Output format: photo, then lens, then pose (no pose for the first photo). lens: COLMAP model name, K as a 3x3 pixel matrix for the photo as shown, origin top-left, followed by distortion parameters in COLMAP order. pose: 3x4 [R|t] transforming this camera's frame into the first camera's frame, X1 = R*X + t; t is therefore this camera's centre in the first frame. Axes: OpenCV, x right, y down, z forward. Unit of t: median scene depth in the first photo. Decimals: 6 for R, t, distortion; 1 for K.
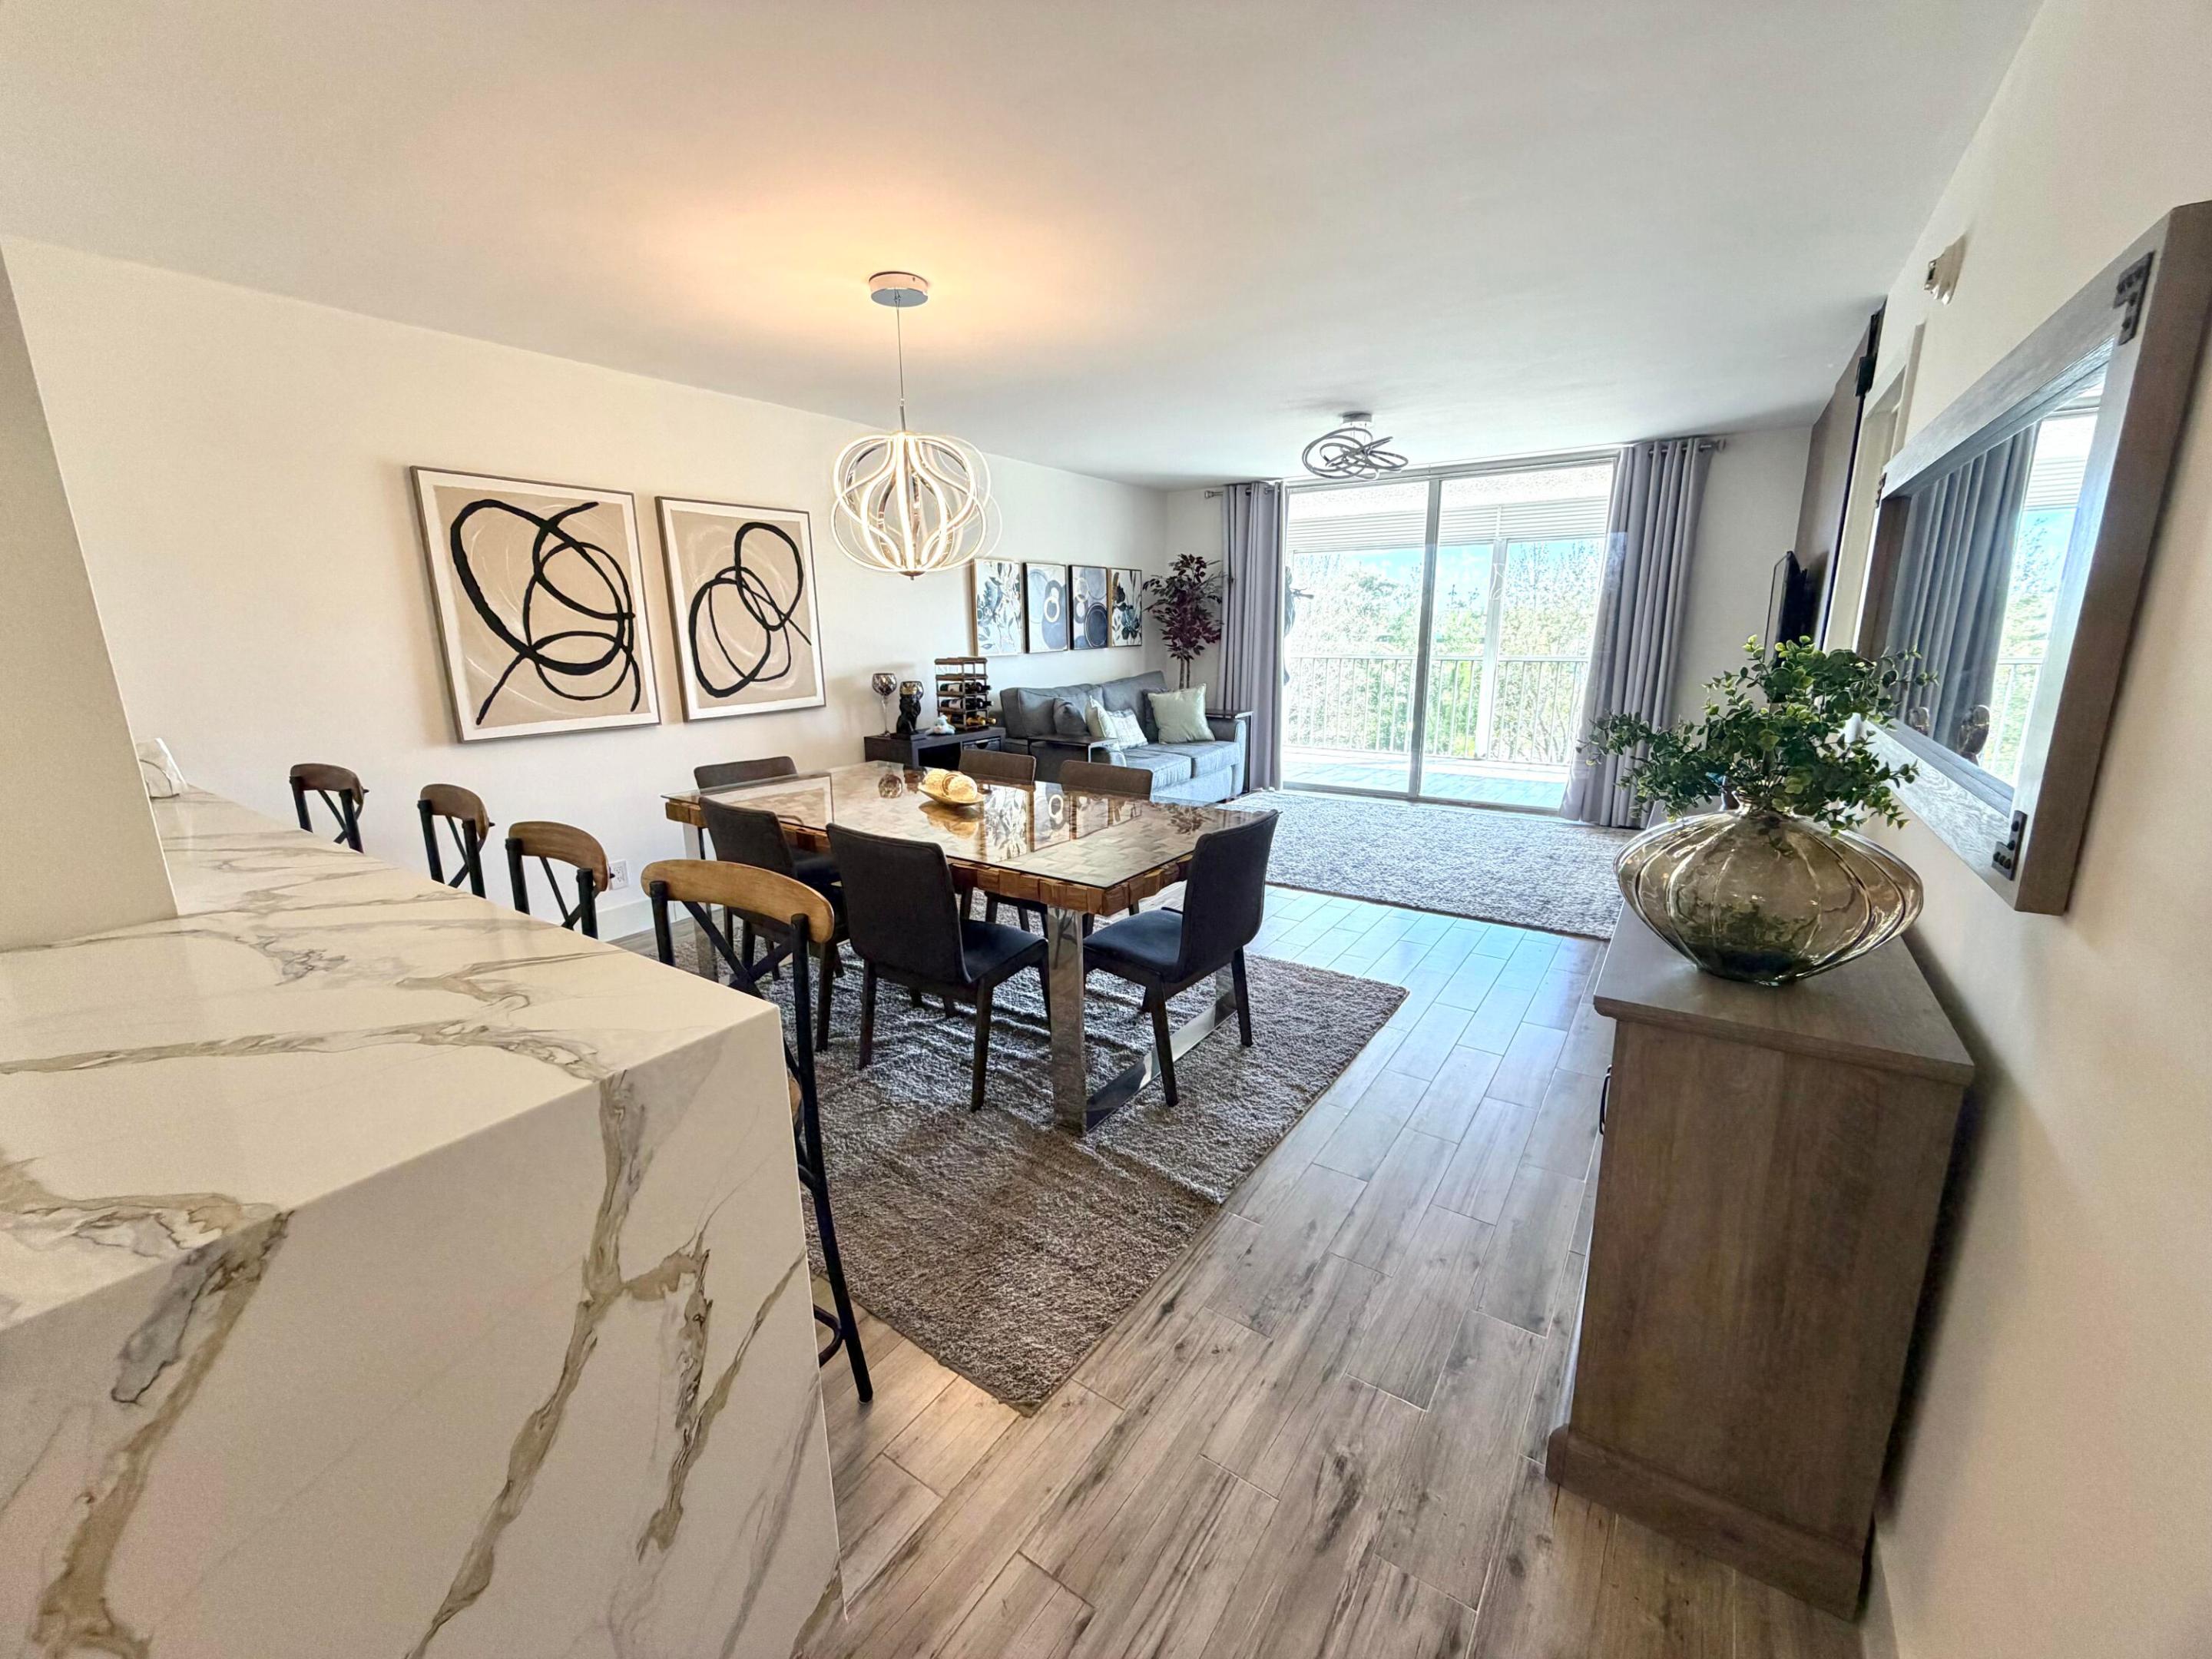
lens RADIAL K [[881.1, 0, 1101.5], [0, 881.1, 834.3], [0, 0, 1]] dist [-0.000251, 0.000131]
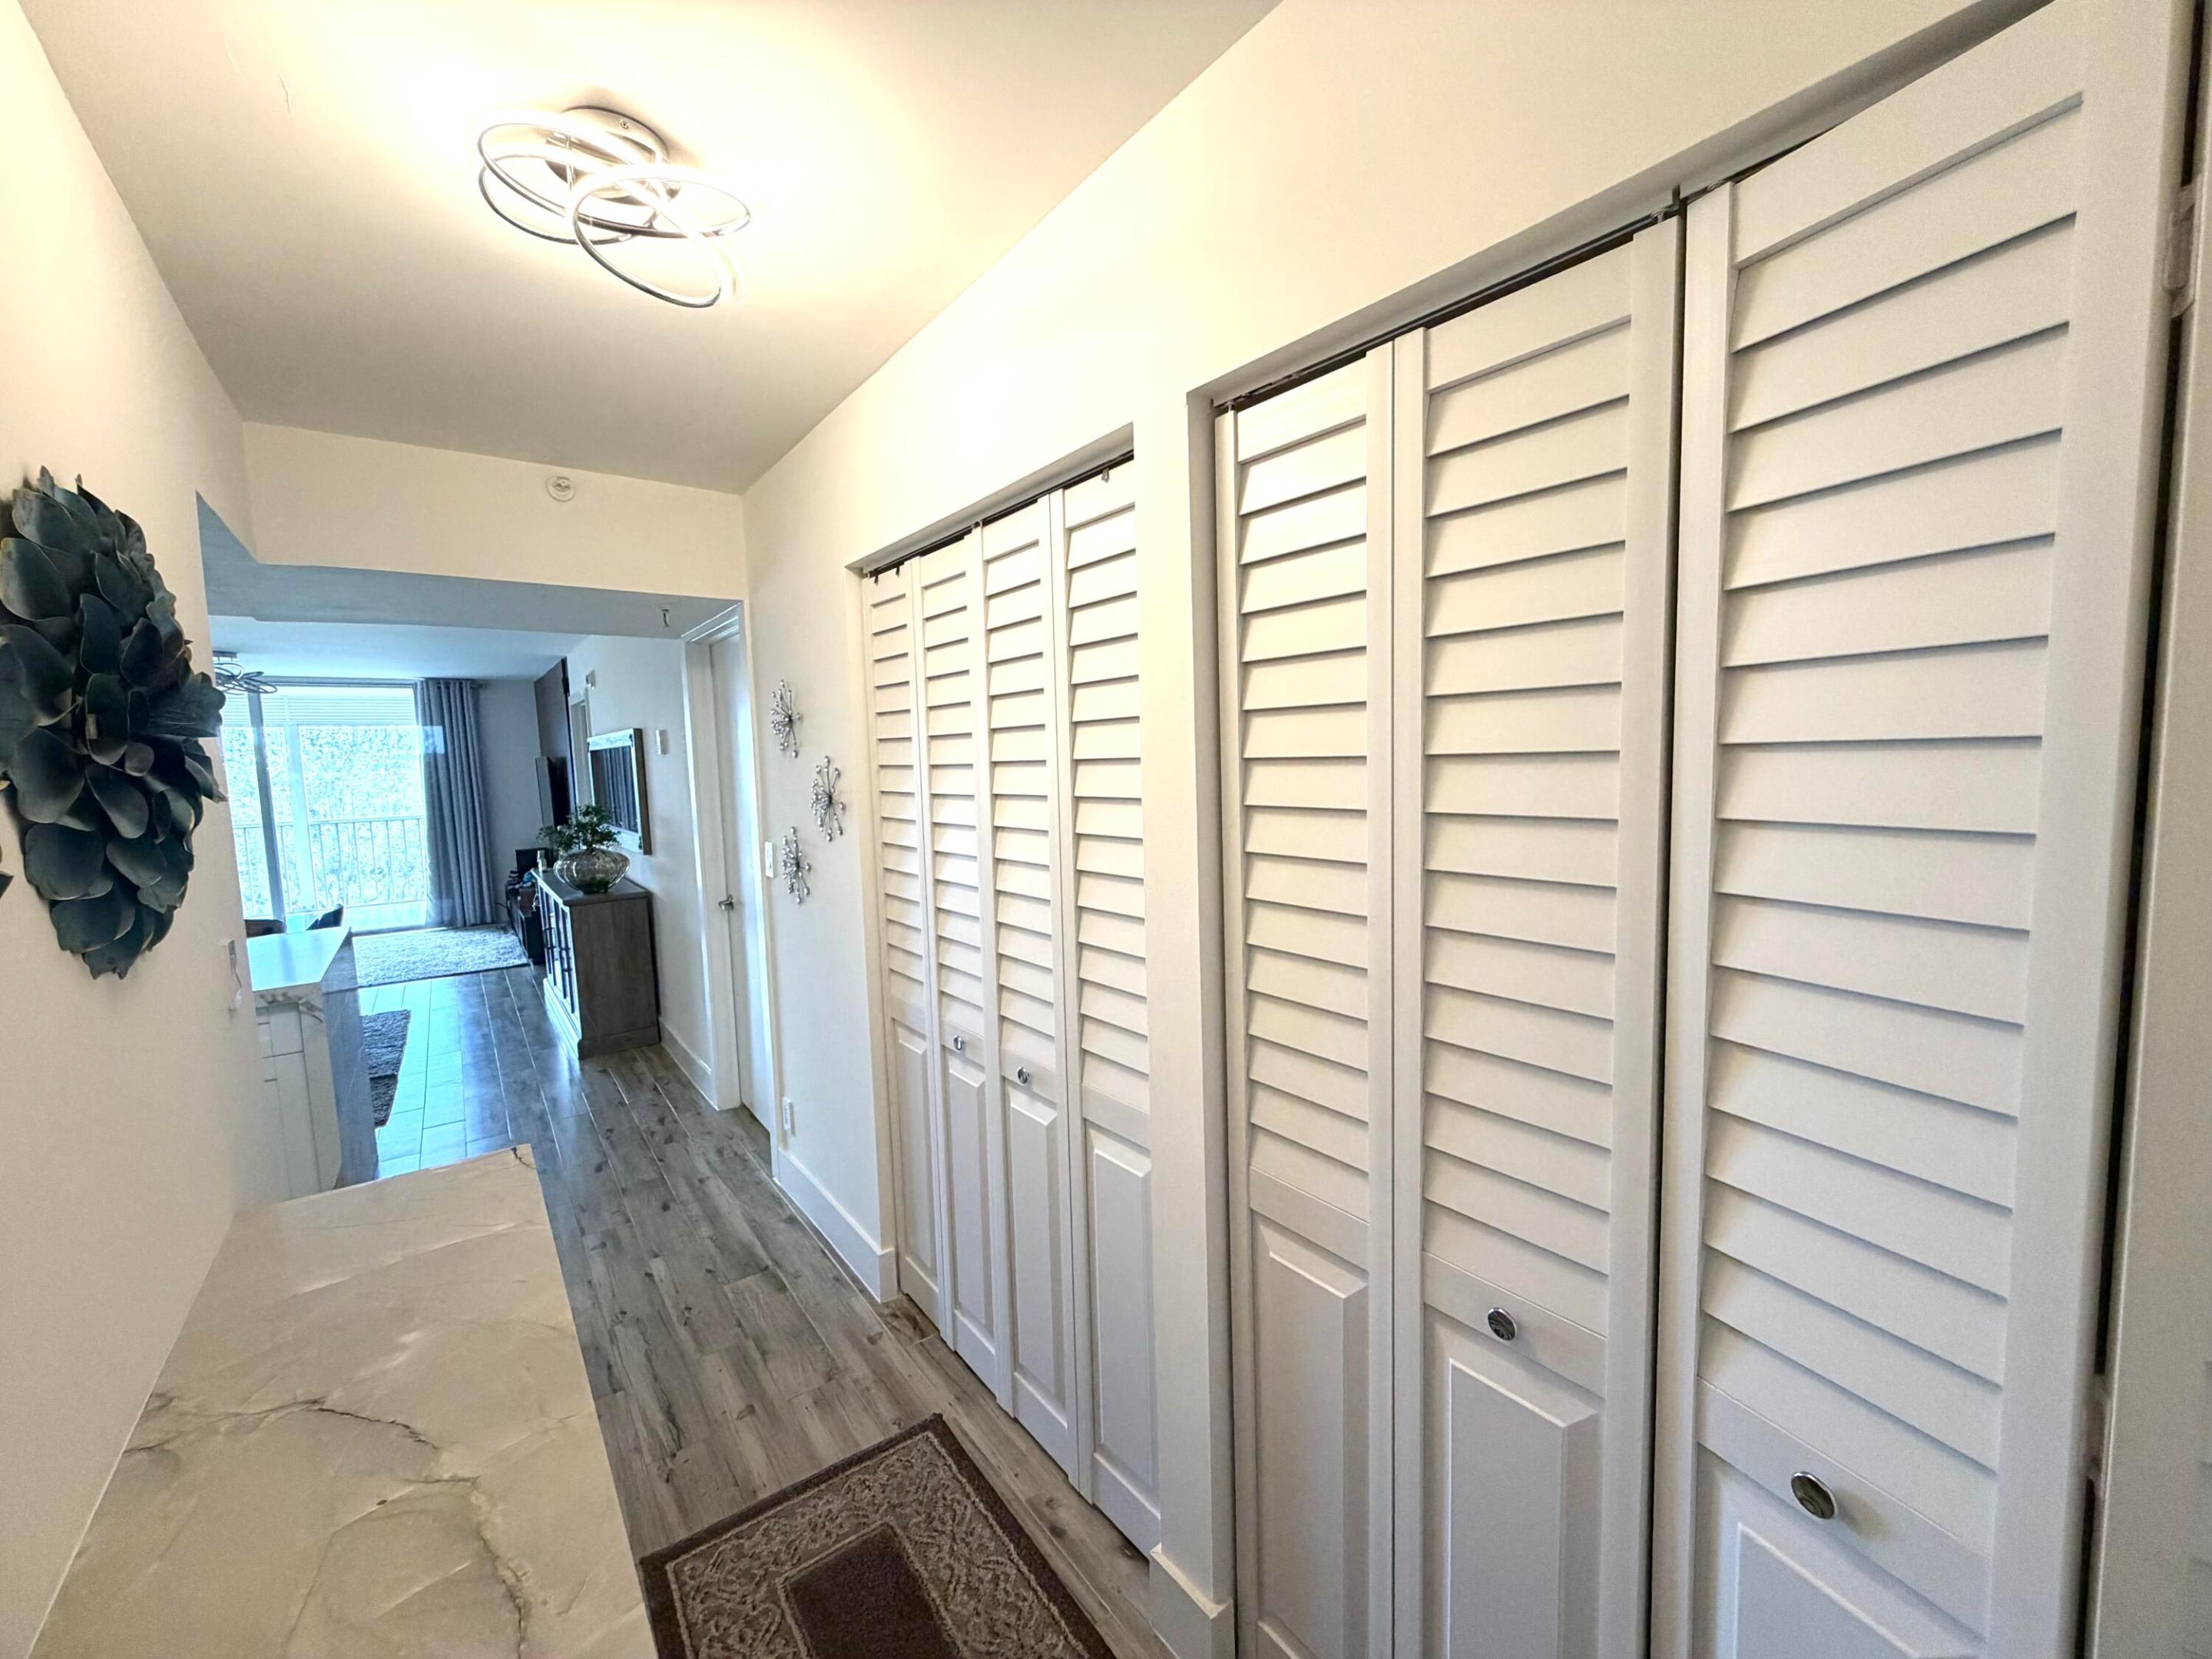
lens RADIAL K [[881.1, 0, 1104.6], [0, 881.1, 830.8], [0, 0, 1]] dist [-0.000251, 0.000131]
pose [[0.319850, -0.079757, 0.944105, -0.622583], [0.242902, 0.970051, -0.000343, 0.130748], [-0.915803, 0.229435, 0.329644, -0.676035]]
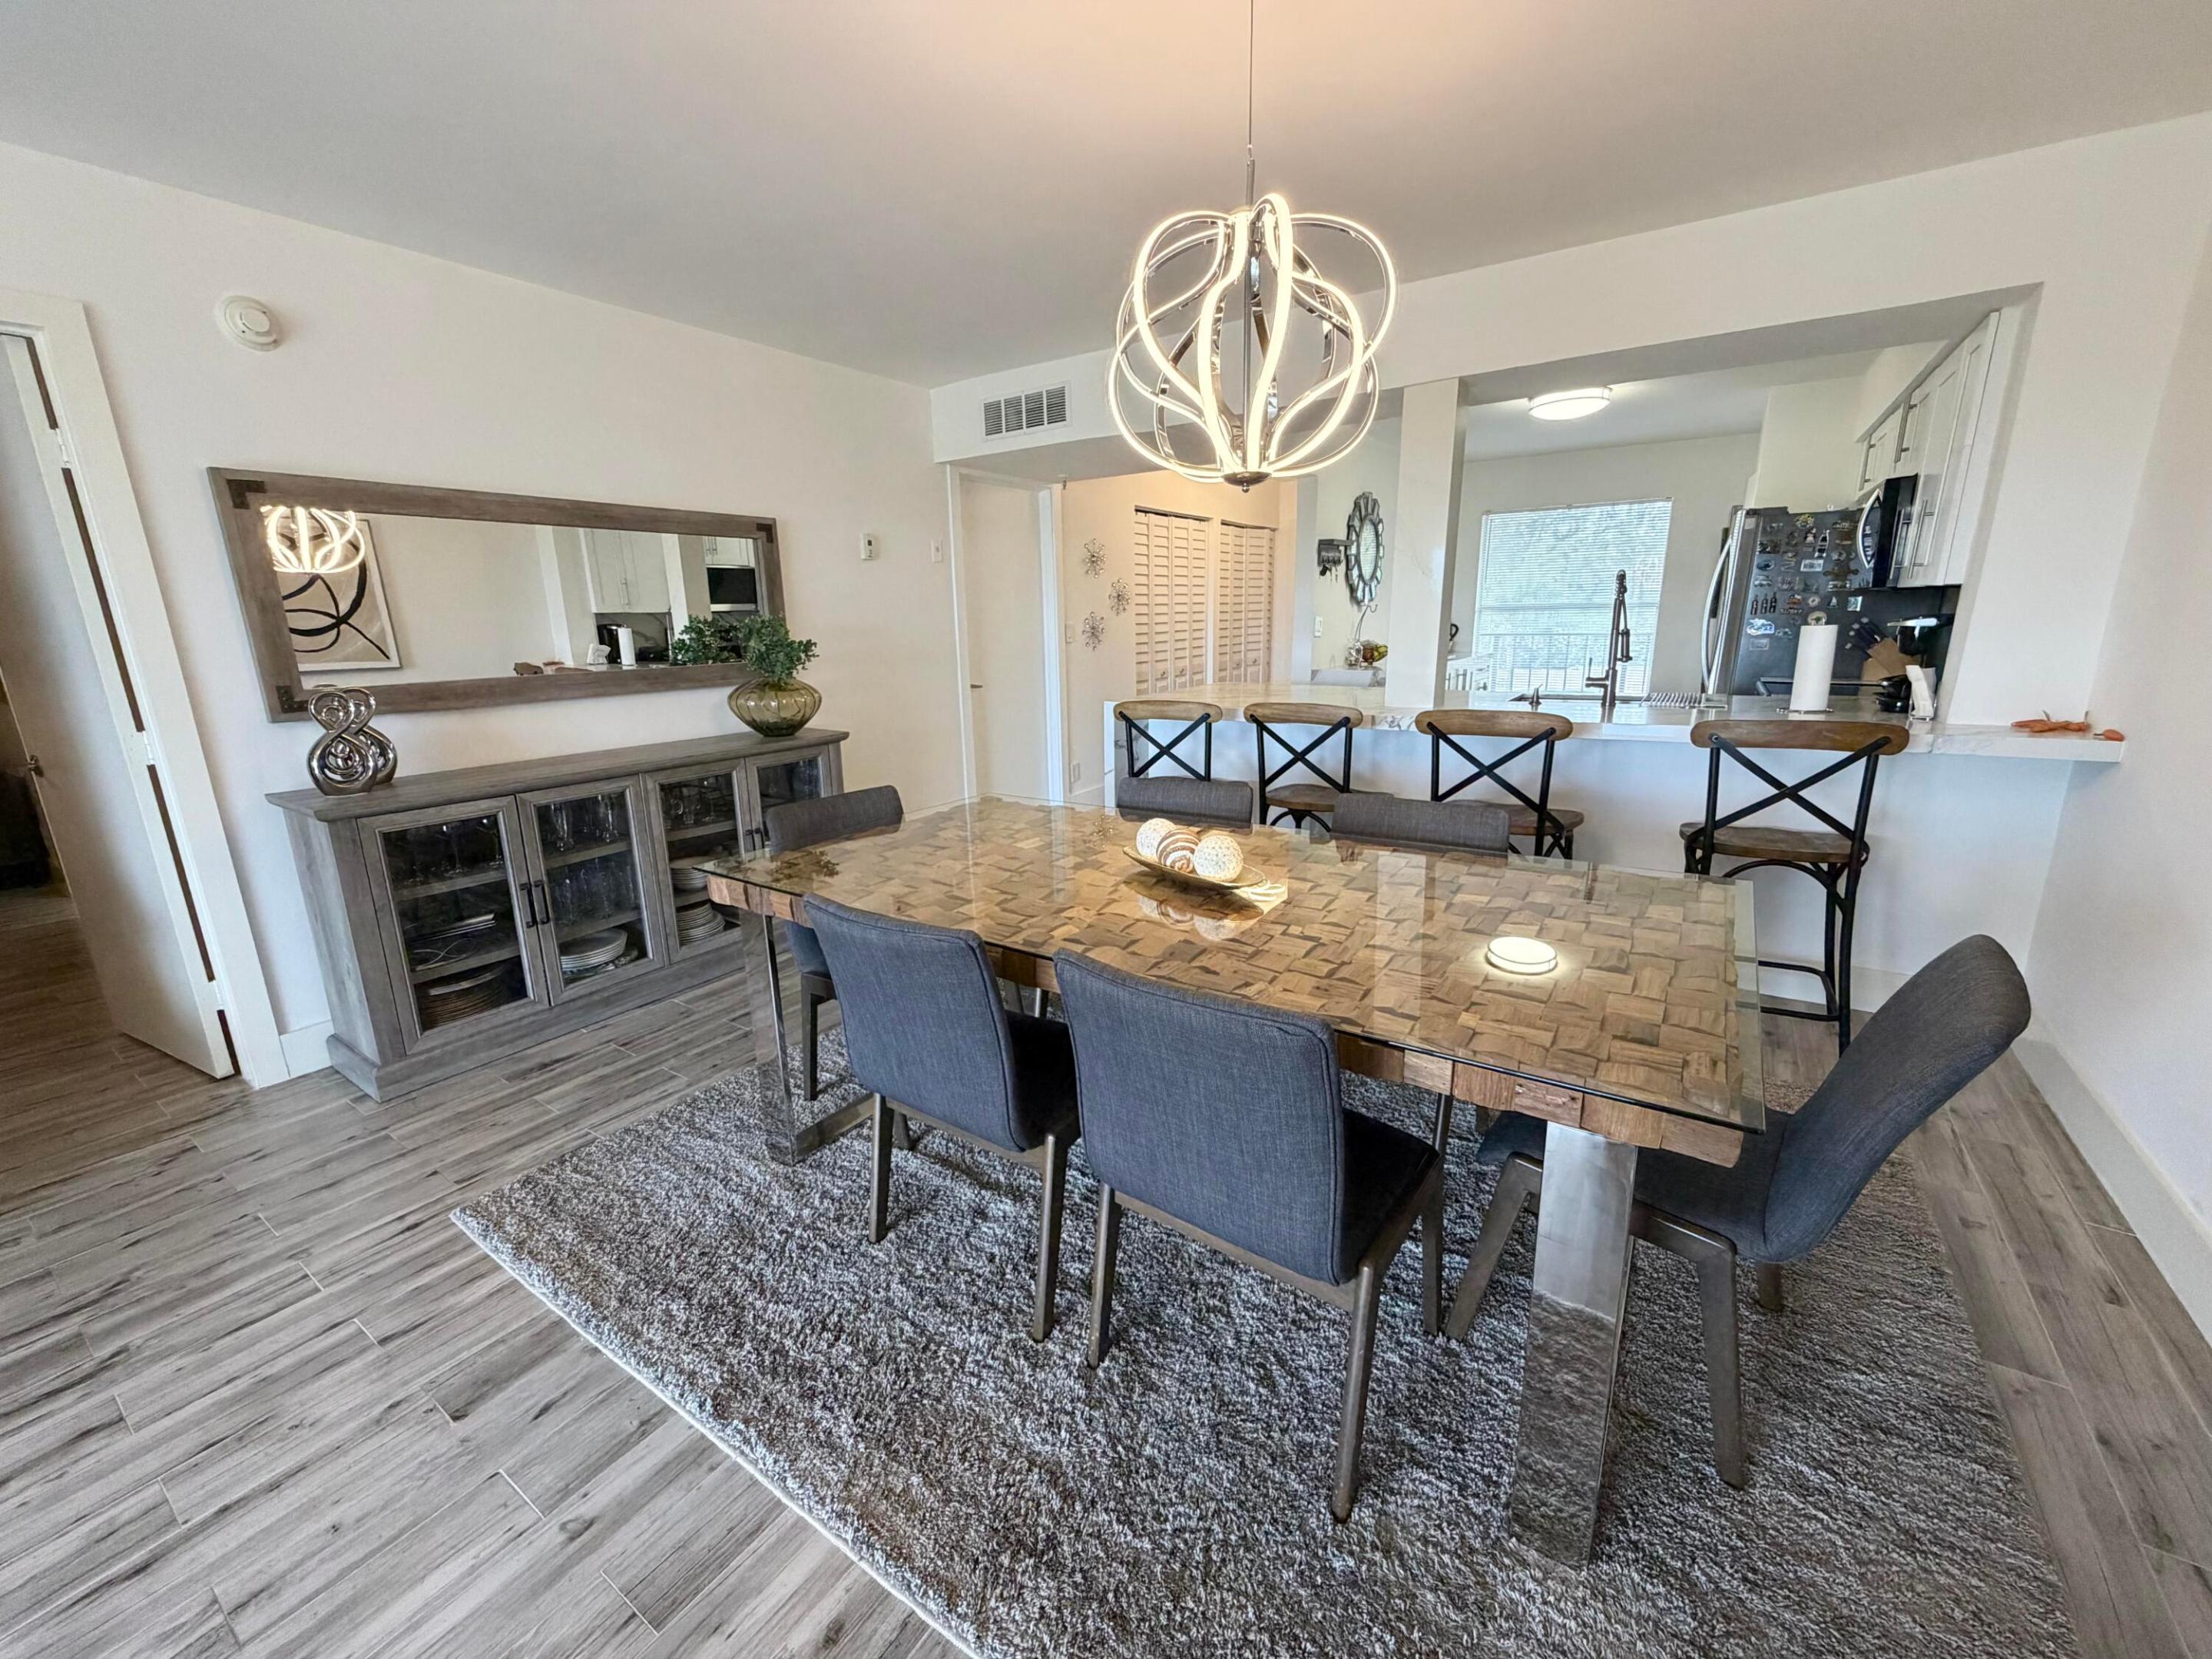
lens RADIAL K [[881.1, 0, 1101.1], [0, 881.1, 833.8], [0, 0, 1]] dist [-0.000251, 0.000131]
pose [[-0.999467, 0.032566, 0.002300, -0.082741], [0.029978, 0.887577, 0.459682, -0.247707], [0.012928, 0.459506, -0.888080, 1.107447]]
